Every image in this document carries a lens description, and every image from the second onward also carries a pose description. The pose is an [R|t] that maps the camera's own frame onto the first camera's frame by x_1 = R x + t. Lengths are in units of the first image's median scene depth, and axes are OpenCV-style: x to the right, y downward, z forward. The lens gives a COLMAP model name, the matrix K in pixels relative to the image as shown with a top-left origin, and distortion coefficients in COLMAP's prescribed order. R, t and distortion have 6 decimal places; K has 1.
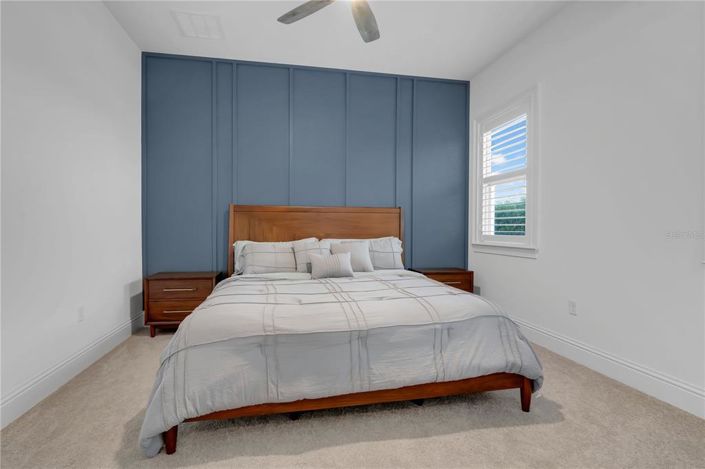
lens RADIAL K [[327.9, 0, 348.1], [0, 327.9, 233.5], [0, 0, 1]] dist [-0.001661, -0.000090]
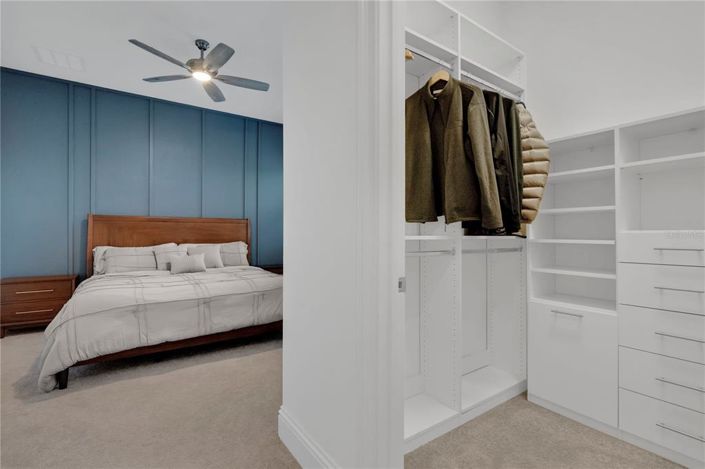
lens RADIAL K [[327.9, 0, 348.1], [0, 327.9, 233.5], [0, 0, 1]] dist [-0.001661, -0.000090]
pose [[0.925399, -0.000601, 0.378993, 0.043523], [0.008380, 0.999787, -0.018877, 0.006630], [-0.378900, 0.020644, 0.925207, -0.438474]]
